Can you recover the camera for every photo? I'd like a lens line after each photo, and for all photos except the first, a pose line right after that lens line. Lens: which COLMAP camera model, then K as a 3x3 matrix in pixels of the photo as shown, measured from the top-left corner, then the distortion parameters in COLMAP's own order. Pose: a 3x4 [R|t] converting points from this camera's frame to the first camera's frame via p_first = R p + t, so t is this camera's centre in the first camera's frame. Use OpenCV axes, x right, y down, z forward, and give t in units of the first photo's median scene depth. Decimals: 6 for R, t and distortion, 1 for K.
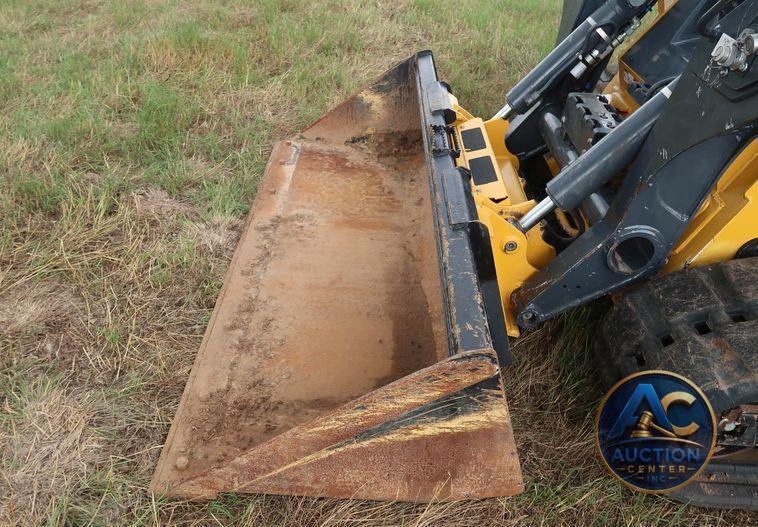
lens RADIAL K [[599.8, 0, 379.5], [0, 599.8, 280.5], [0, 0, 1]] dist [-0.022908, -0.004115]
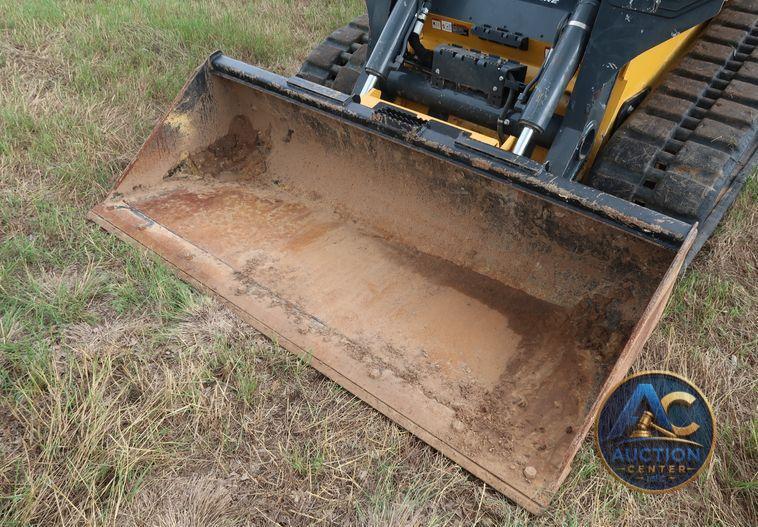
lens RADIAL K [[593.9, 0, 376.2], [0, 593.9, 282.4], [0, 0, 1]] dist [-0.027386, 0.009284]
pose [[0.623434, -0.499039, 0.601906, -0.536203], [0.452484, 0.858090, 0.242774, -0.199072], [-0.637643, 0.120999, 0.760770, 0.192014]]
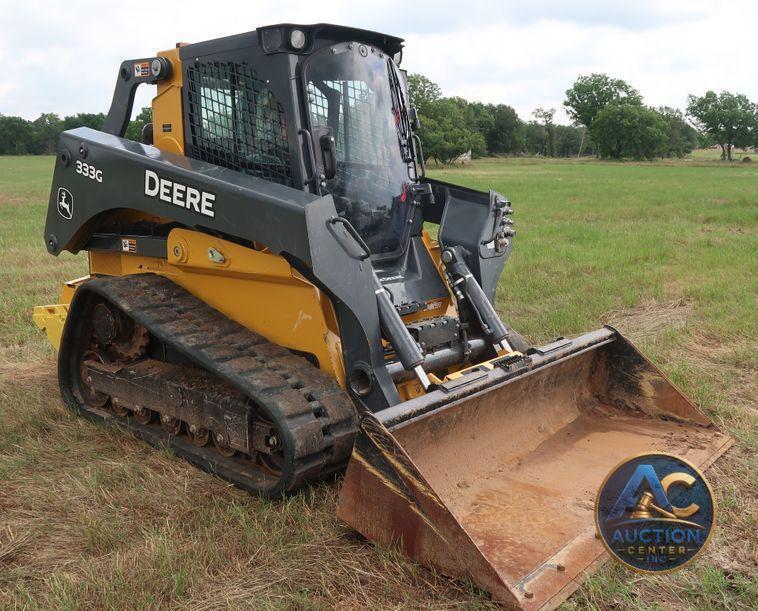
lens RADIAL K [[755.9, 0, 379.8], [0, 755.9, 304.3], [0, 0, 1]] dist [-0.016552, -0.026287]
pose [[-0.759606, -0.176205, 0.626059, -0.562088], [0.350278, 0.700232, 0.622078, -1.171140], [-0.548000, 0.691829, -0.470180, 1.449715]]
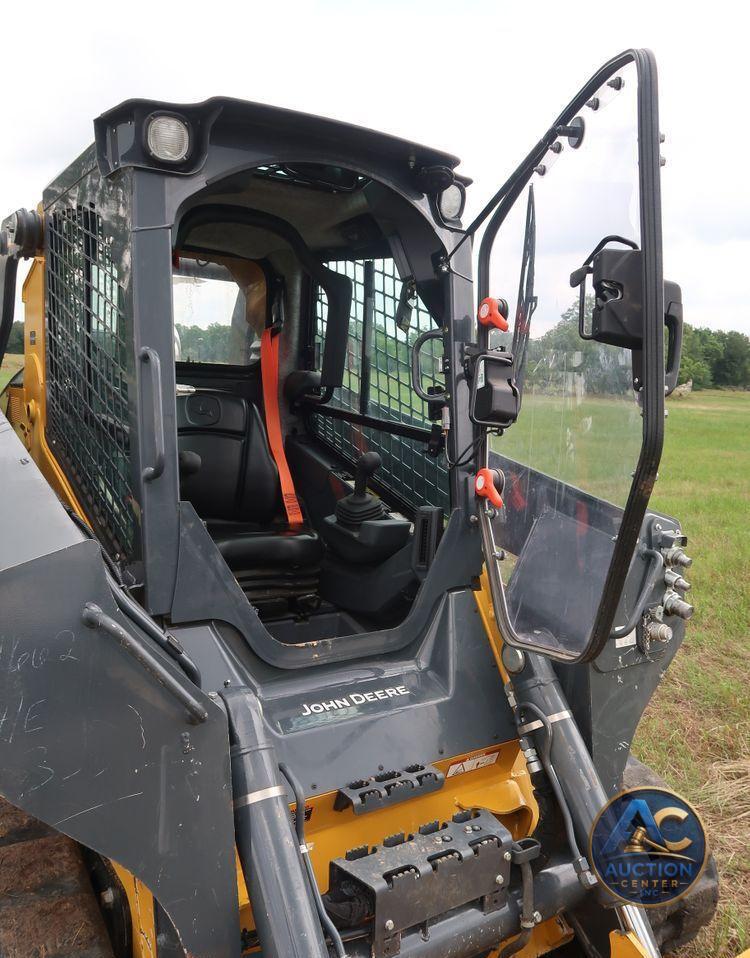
lens RADIAL K [[781.2, 0, 376.6], [0, 781.2, 492.4], [0, 0, 1]] dist [-0.017715, 0.002206]
pose [[-0.559453, -0.204156, 0.803326, -0.127339], [0.424960, 0.761465, 0.489469, -0.718190], [-0.711632, 0.615217, -0.339246, 0.799596]]
